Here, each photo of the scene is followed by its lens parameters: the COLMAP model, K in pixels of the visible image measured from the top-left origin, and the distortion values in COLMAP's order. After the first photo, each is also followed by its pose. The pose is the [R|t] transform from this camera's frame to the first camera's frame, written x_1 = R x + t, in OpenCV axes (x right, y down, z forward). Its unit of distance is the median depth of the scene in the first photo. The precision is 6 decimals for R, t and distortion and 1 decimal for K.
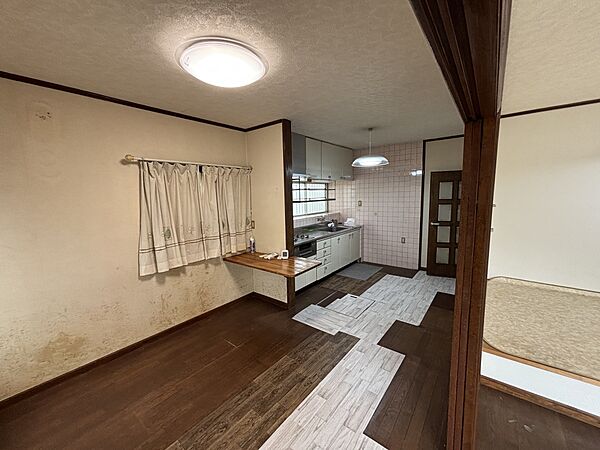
lens RADIAL K [[240.5, 0, 299.7], [0, 240.5, 224.0], [0, 0, 1]] dist [0.012044, -0.000725]
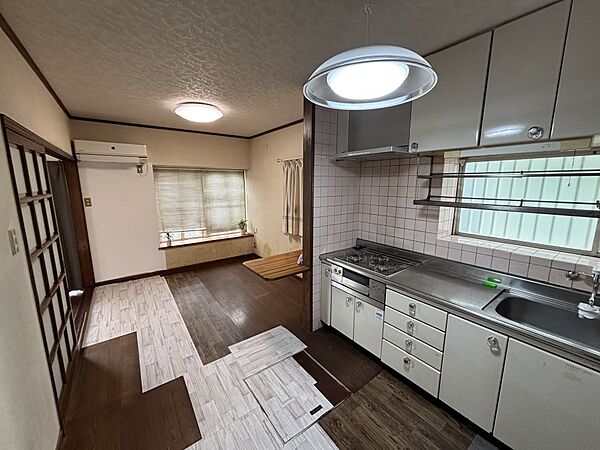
lens RADIAL K [[240.5, 0, 291.3], [0, 240.5, 221.4], [0, 0, 1]] dist [0.012044, -0.000725]
pose [[-0.269354, 0.174163, -0.947162, 0.659005], [-0.121197, 0.969562, 0.212748, -0.154925], [0.955385, 0.172097, -0.240047, 1.070216]]
